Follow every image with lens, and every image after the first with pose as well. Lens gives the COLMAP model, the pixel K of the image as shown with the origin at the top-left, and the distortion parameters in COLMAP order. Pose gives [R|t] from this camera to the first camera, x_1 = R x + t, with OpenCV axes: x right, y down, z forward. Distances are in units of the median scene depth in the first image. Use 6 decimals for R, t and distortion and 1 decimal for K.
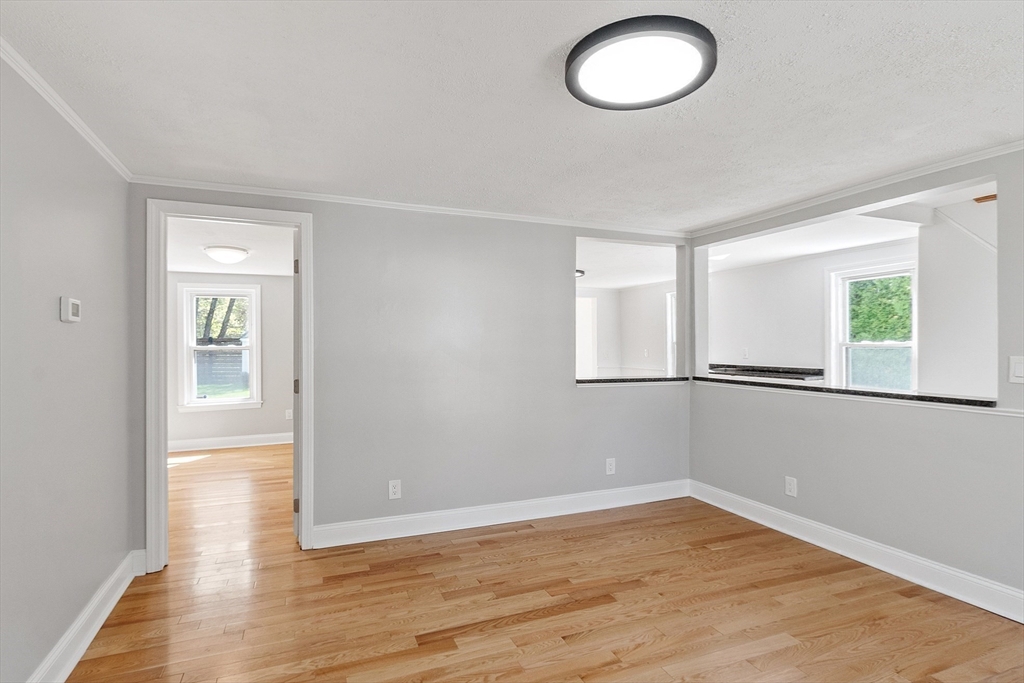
lens RADIAL K [[515.5, 0, 510.5], [0, 515.5, 345.1], [0, 0, 1]] dist [0.001525, -0.002430]
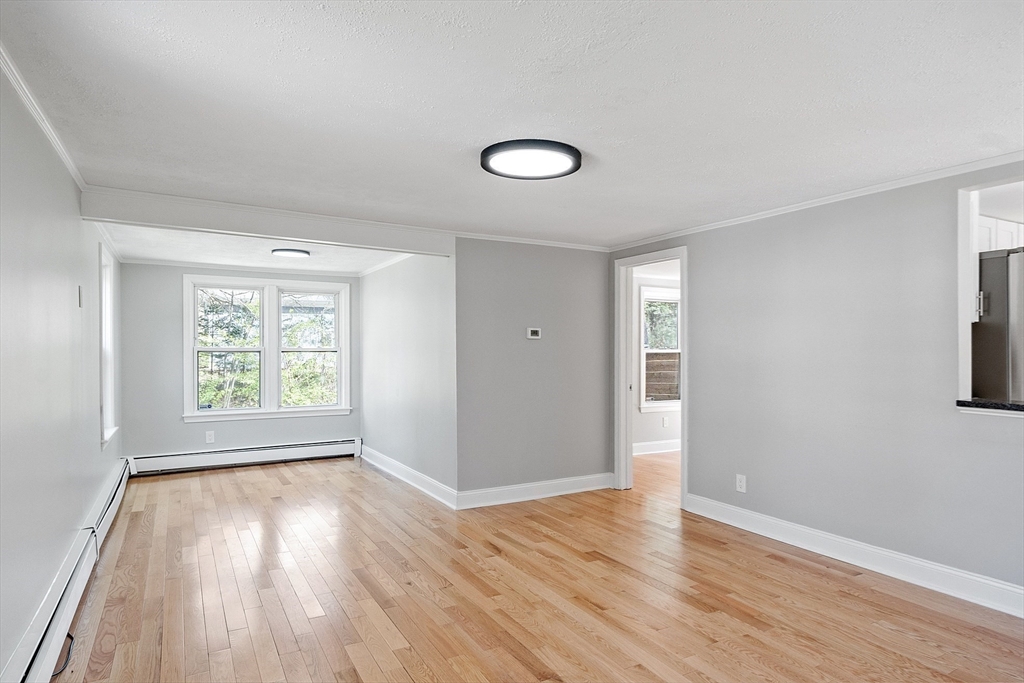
lens RADIAL K [[615.9, 0, 511.8], [0, 615.9, 350.7], [0, 0, 1]] dist [0.002106, -0.001077]
pose [[0.113419, 0.003480, -0.993541, 1.078497], [0.002100, 0.999991, 0.003743, -0.001971], [0.993545, -0.002511, 0.113410, 0.412952]]
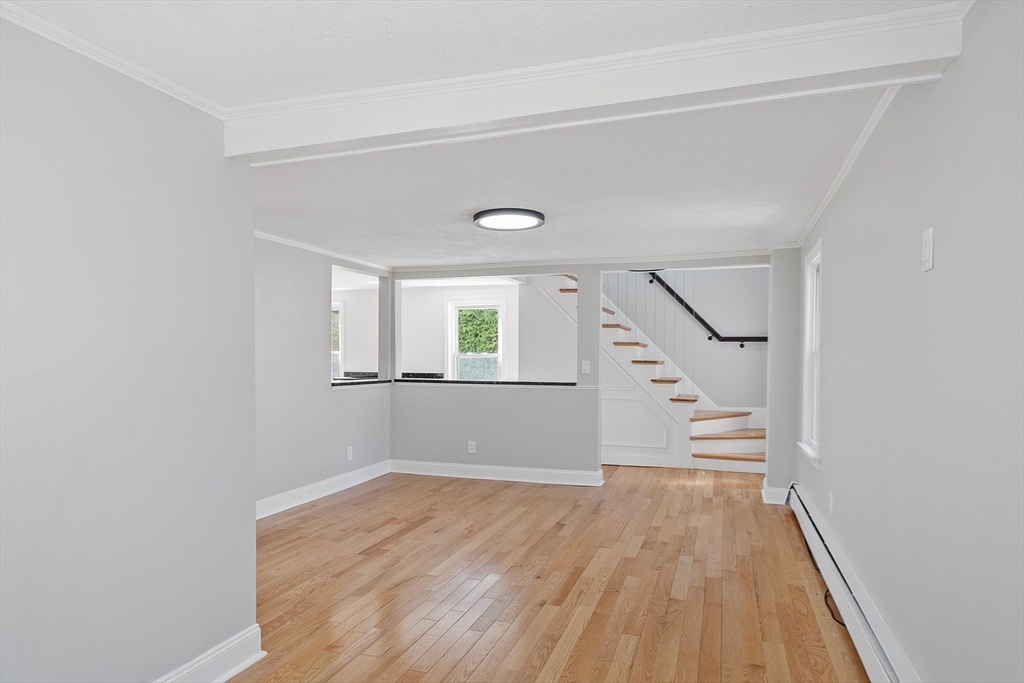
lens RADIAL K [[615.9, 0, 519.5], [0, 615.9, 339.2], [0, 0, 1]] dist [0.002106, -0.001077]
pose [[0.648012, 0.023304, 0.761274, -0.878881], [-0.002794, 0.999598, -0.028222, 0.004349], [-0.761625, 0.016161, 0.647816, -0.347901]]
